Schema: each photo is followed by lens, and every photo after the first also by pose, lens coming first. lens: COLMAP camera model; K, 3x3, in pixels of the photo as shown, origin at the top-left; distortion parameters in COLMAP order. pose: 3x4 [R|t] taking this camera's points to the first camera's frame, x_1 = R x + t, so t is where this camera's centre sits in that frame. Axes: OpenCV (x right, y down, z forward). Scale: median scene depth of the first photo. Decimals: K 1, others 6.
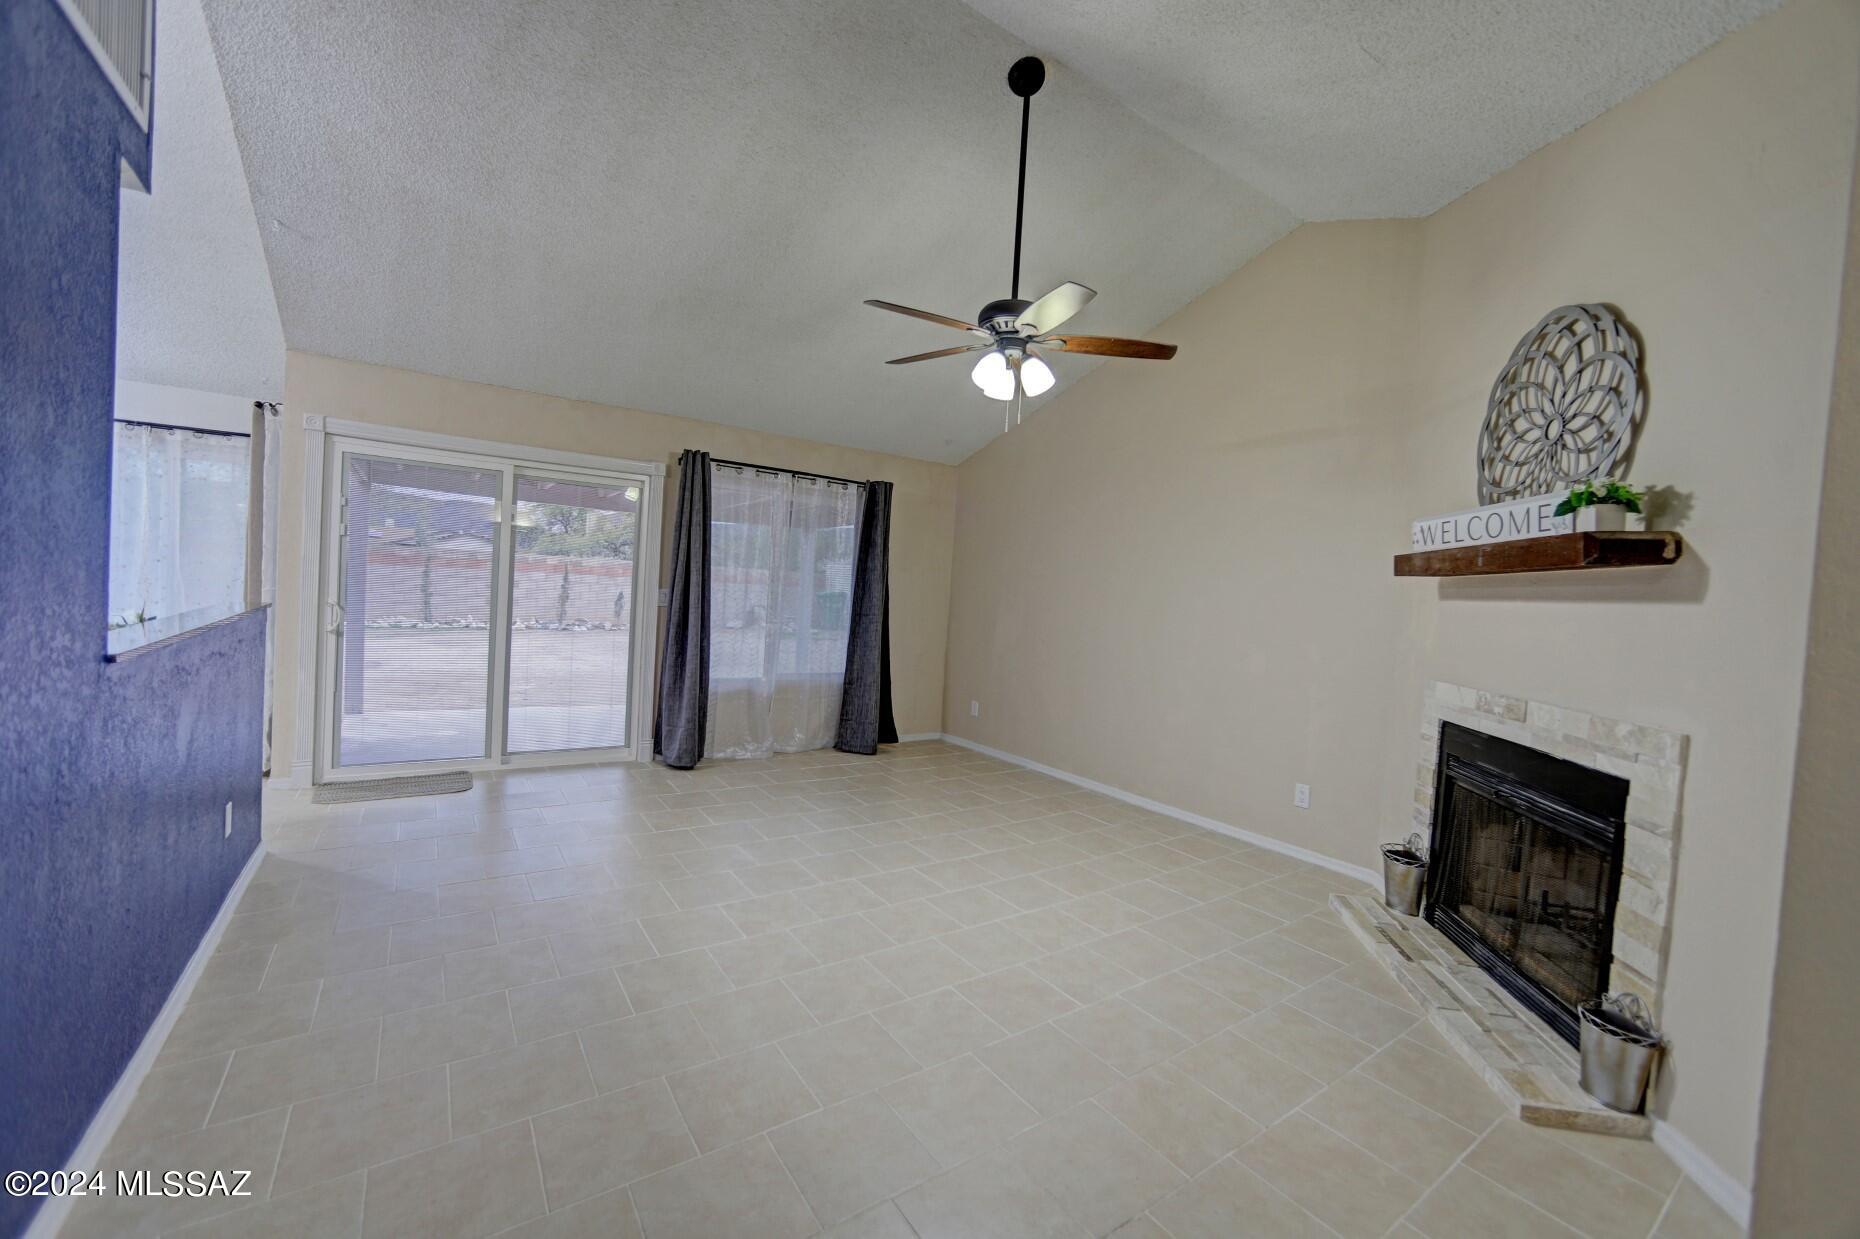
lens RADIAL K [[741.3, 0, 923.1], [0, 741.3, 614.1], [0, 0, 1]] dist [-0.035971, 0.015282]
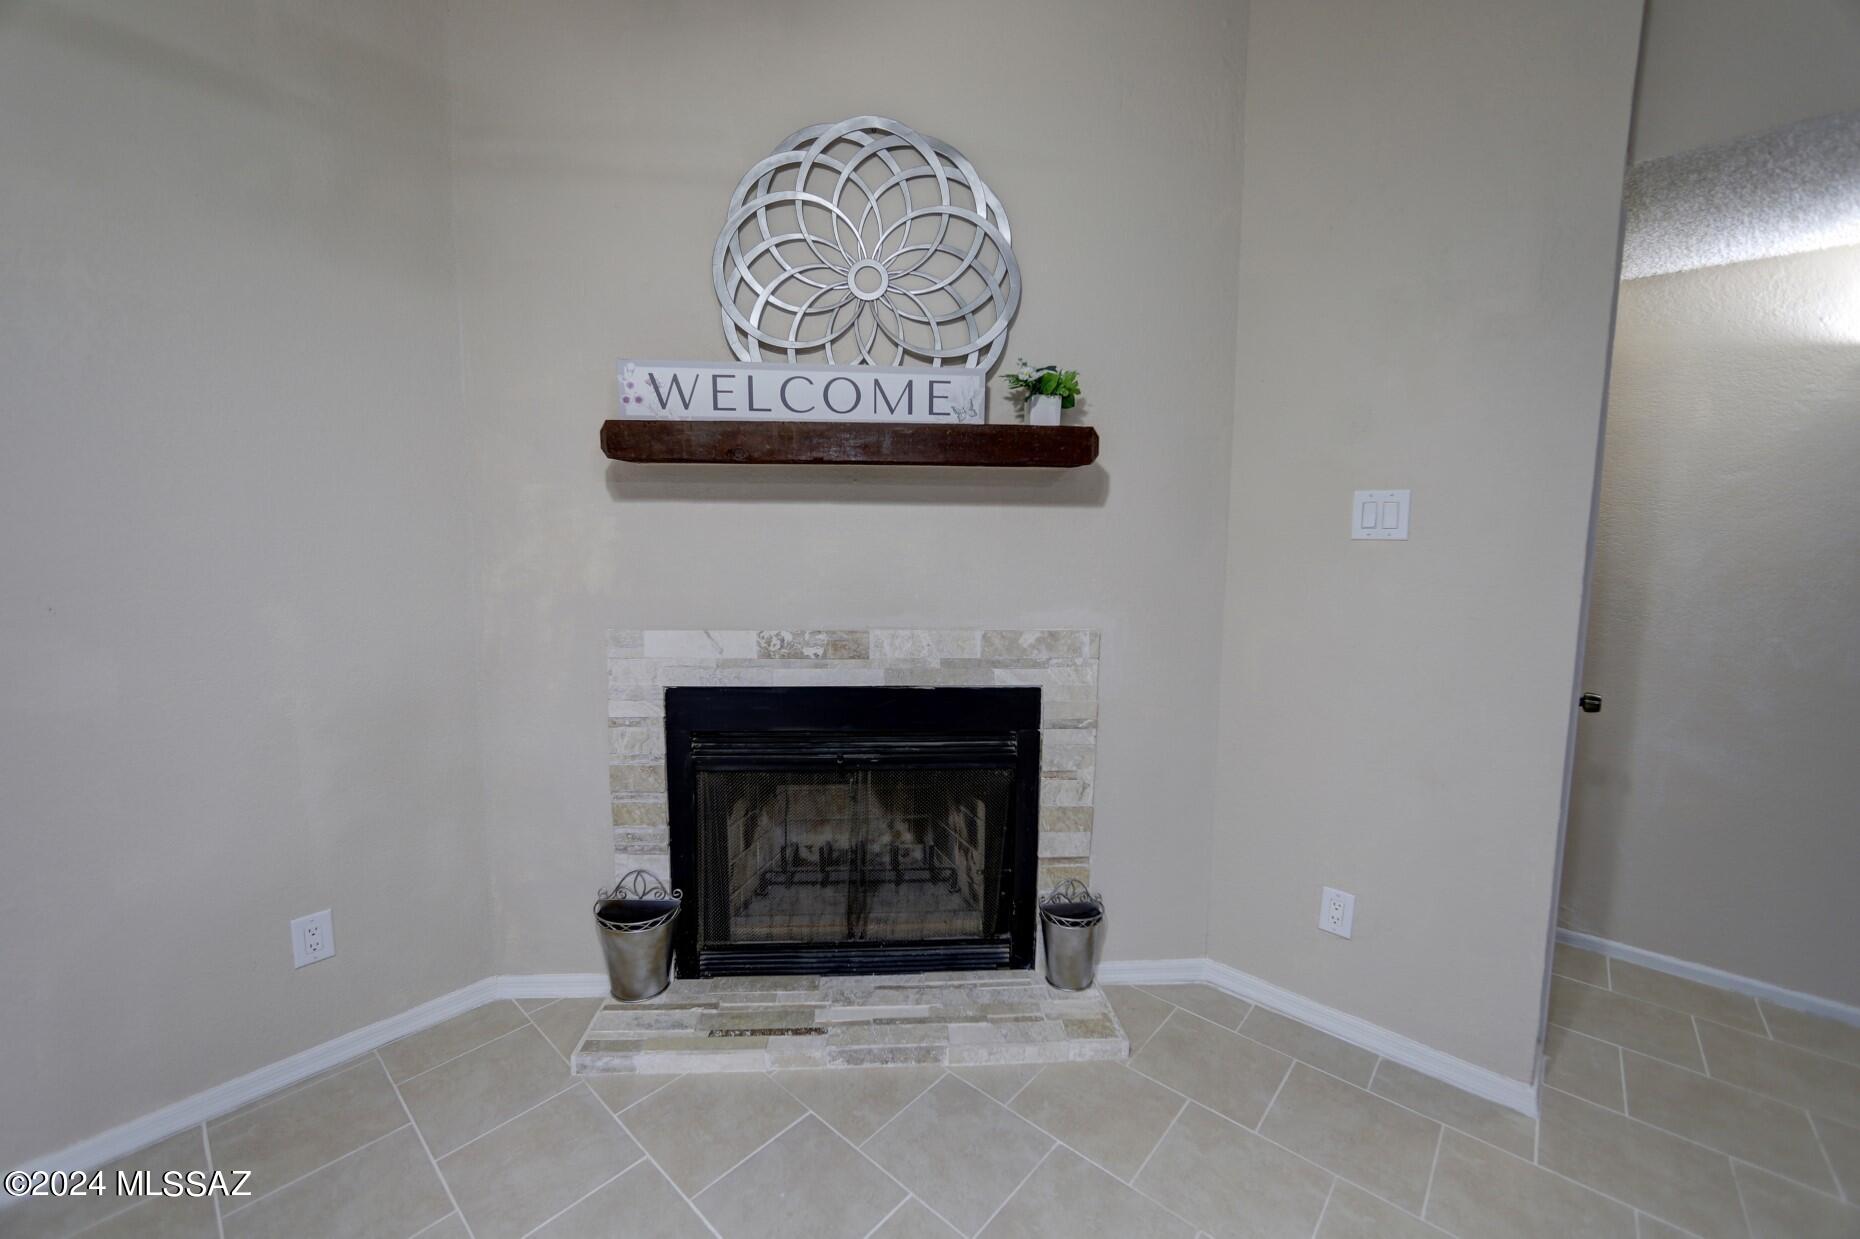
lens RADIAL K [[743.5, 0, 923.4], [0, 743.5, 613.8], [0, 0, 1]] dist [-0.036777, 0.015832]
pose [[-0.234120, -0.166520, 0.957841, 0.044419], [0.010281, 0.984743, 0.173710, -0.037992], [-0.972153, 0.050517, -0.228836, 1.105896]]
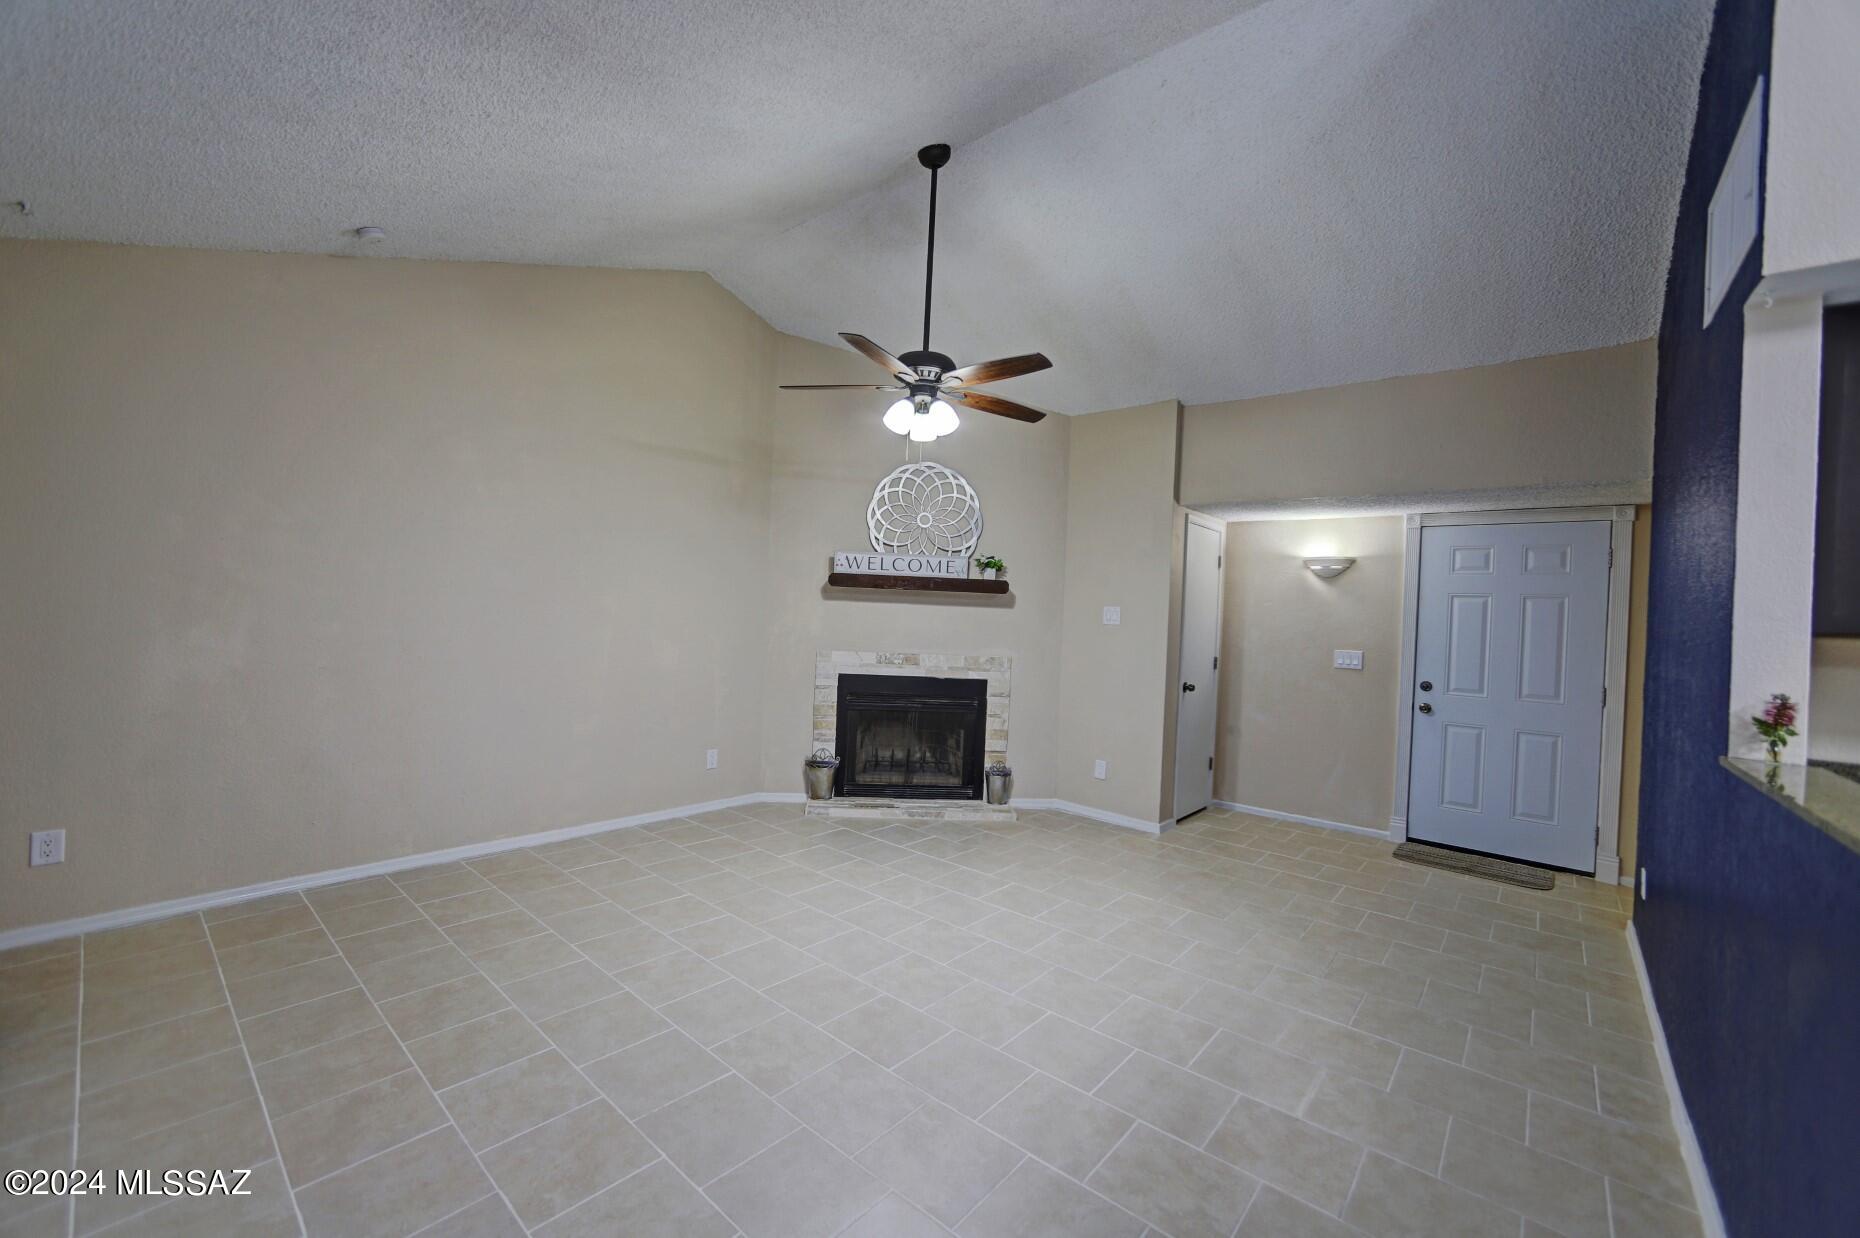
lens RADIAL K [[743.5, 0, 923.4], [0, 743.5, 613.3], [0, 0, 1]] dist [-0.036777, 0.015832]
pose [[-0.247686, -0.068864, 0.966390, -1.132423], [-0.024892, 0.997594, 0.064708, -0.125179], [-0.968521, -0.008028, -0.248804, 1.476417]]
